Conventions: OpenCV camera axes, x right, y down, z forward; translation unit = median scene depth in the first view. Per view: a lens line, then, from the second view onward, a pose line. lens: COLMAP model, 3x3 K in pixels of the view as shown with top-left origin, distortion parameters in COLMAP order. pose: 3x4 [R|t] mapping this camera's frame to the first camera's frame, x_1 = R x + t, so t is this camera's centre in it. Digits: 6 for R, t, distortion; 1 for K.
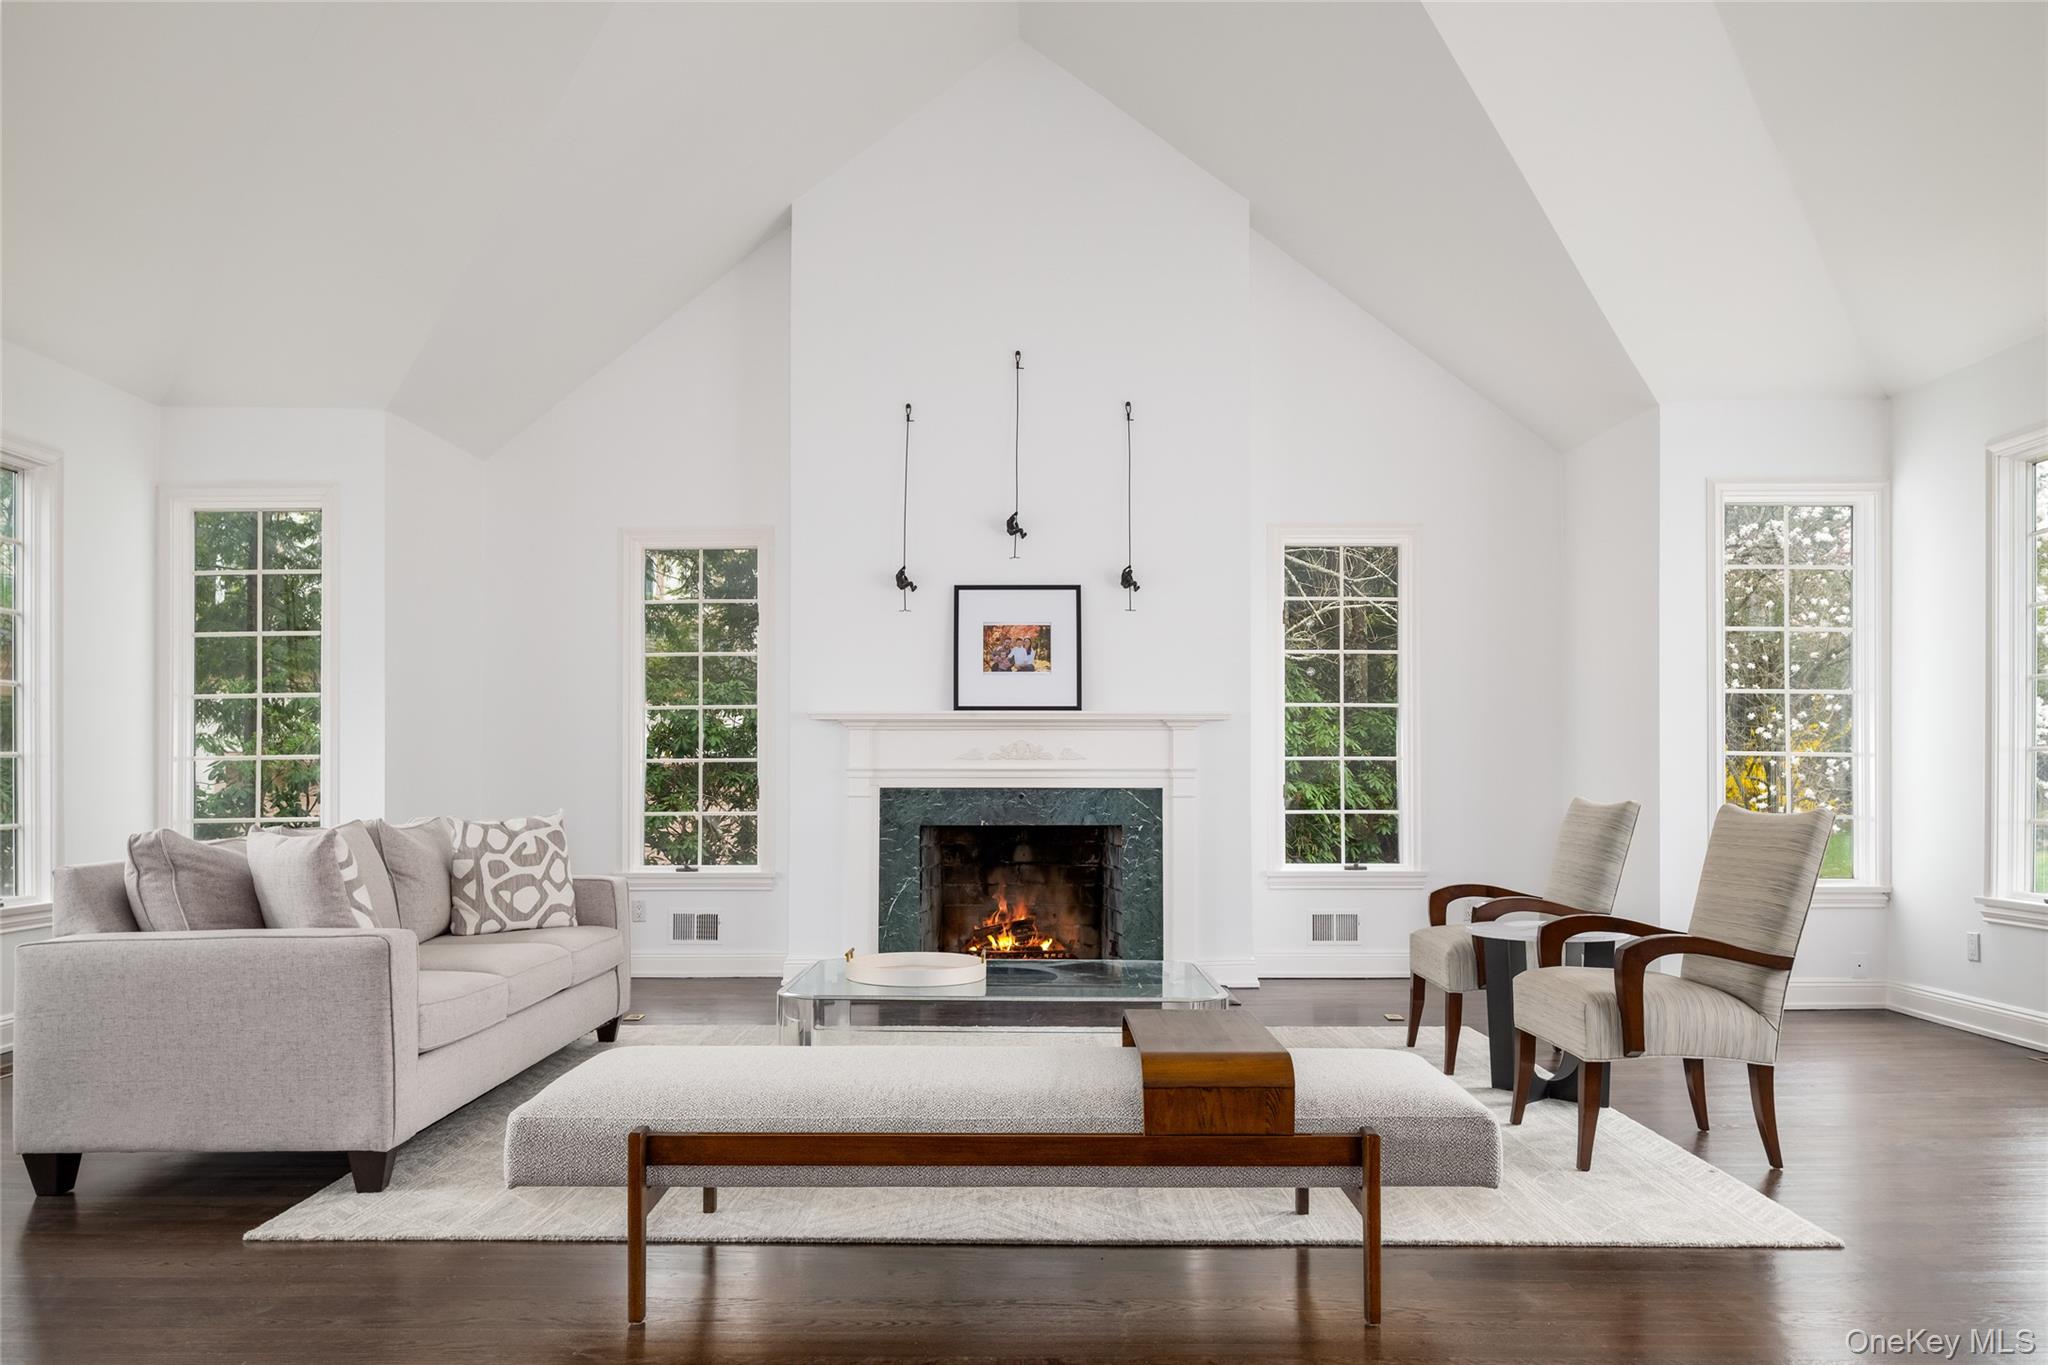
lens RADIAL K [[1383.6, 0, 978.9], [0, 1383.6, 736.7], [0, 0, 1]] dist [0.001615, 0.000668]
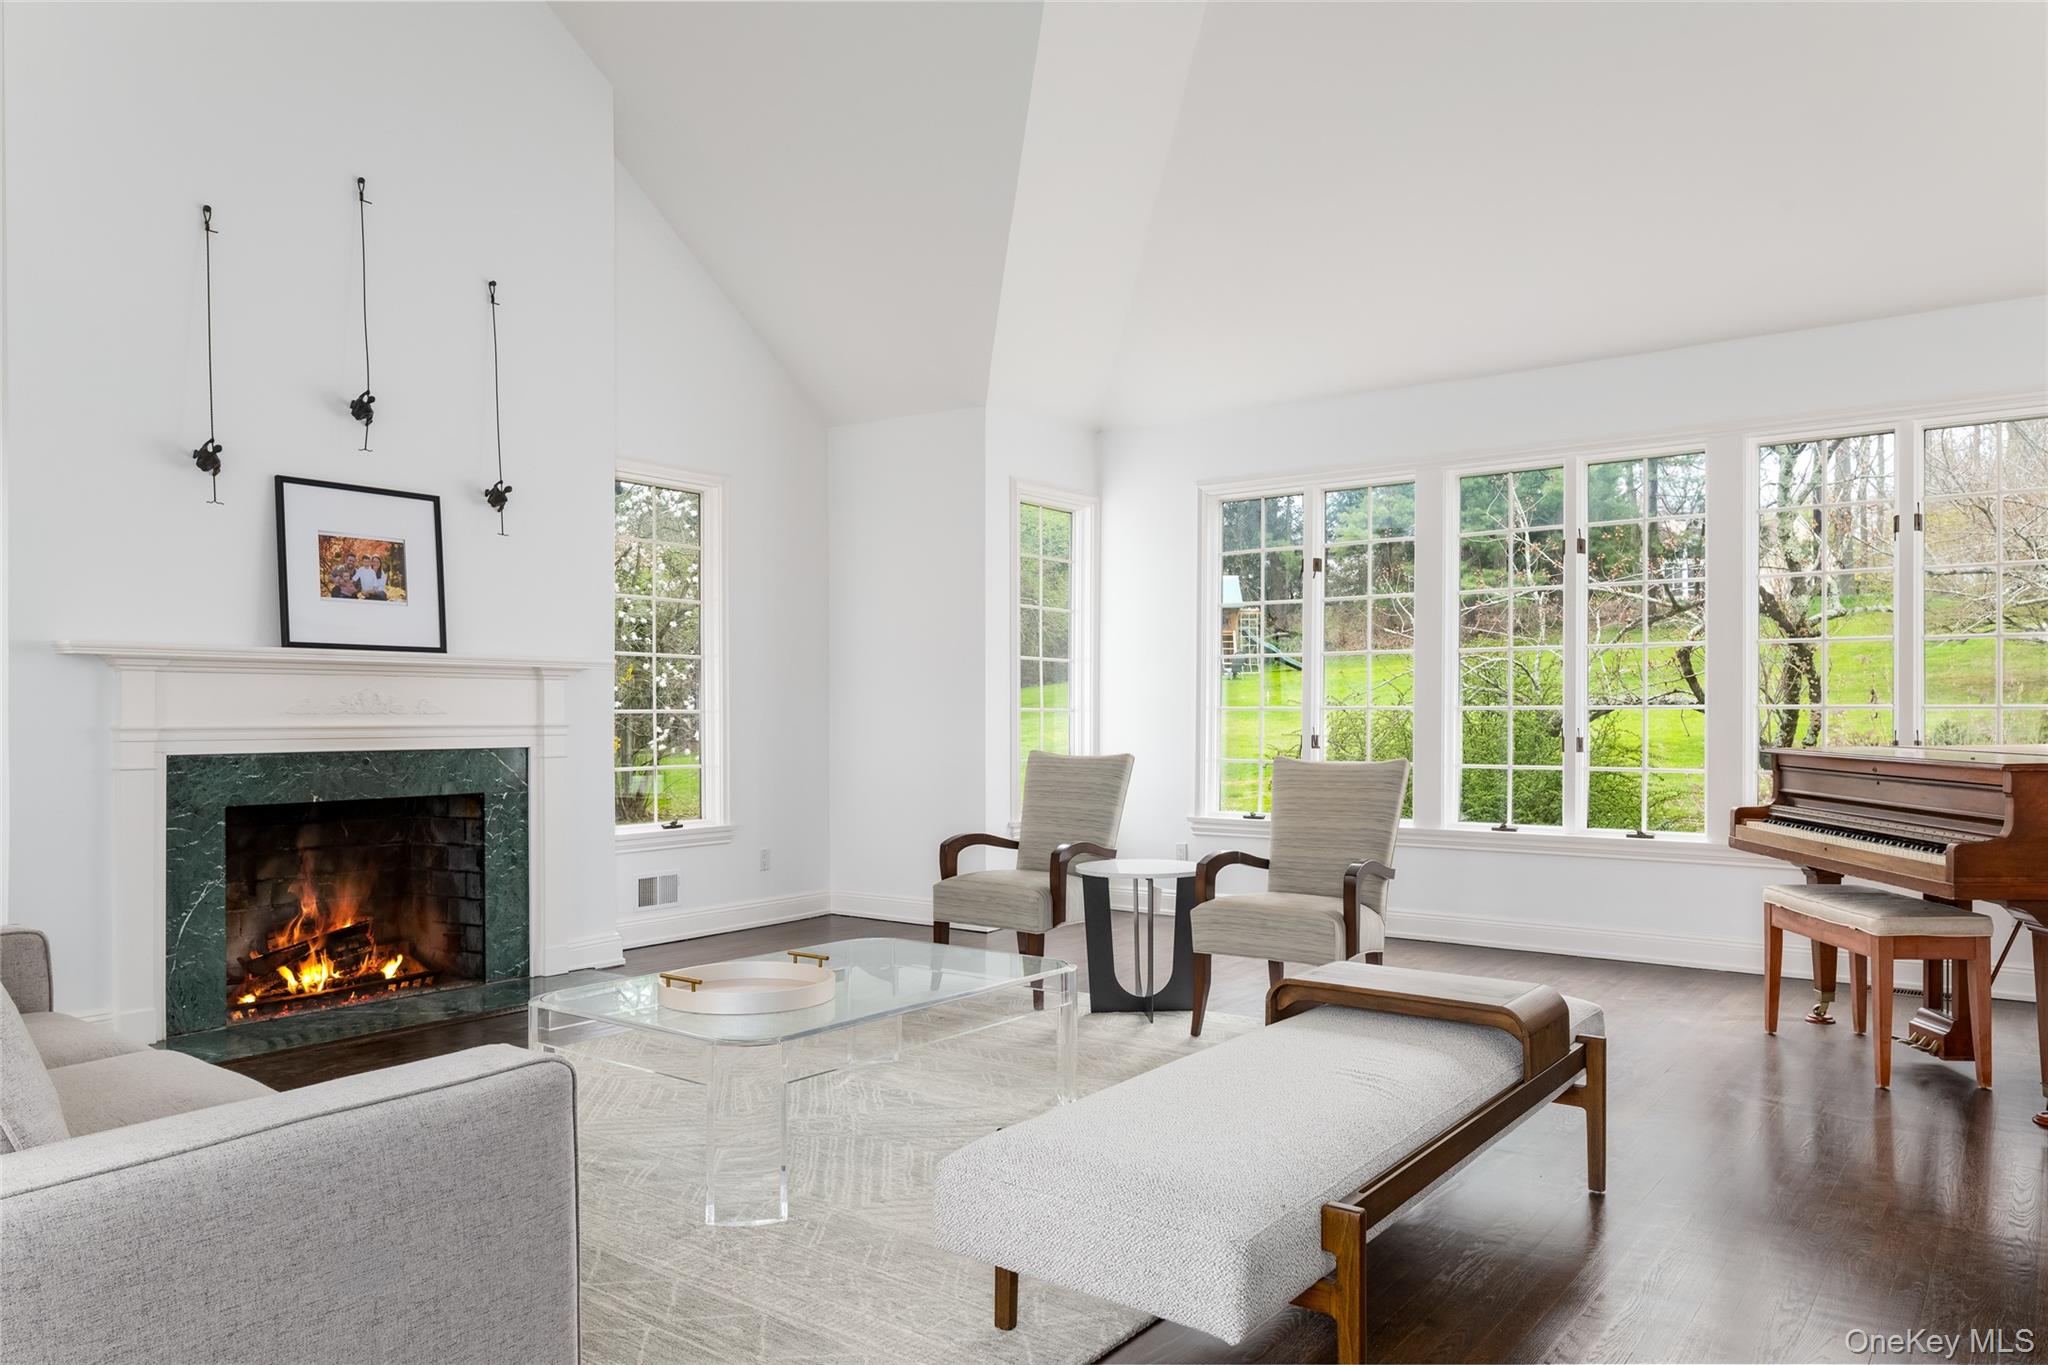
lens RADIAL K [[1383.6, 0, 1021.1], [0, 1383.6, 704.1], [0, 0, 1]] dist [0.001615, 0.000668]
pose [[0.599674, 0.003324, 0.800237, -0.367405], [-0.020033, 0.999740, 0.010859, -0.004676], [-0.799993, -0.022543, 0.599585, 0.247600]]
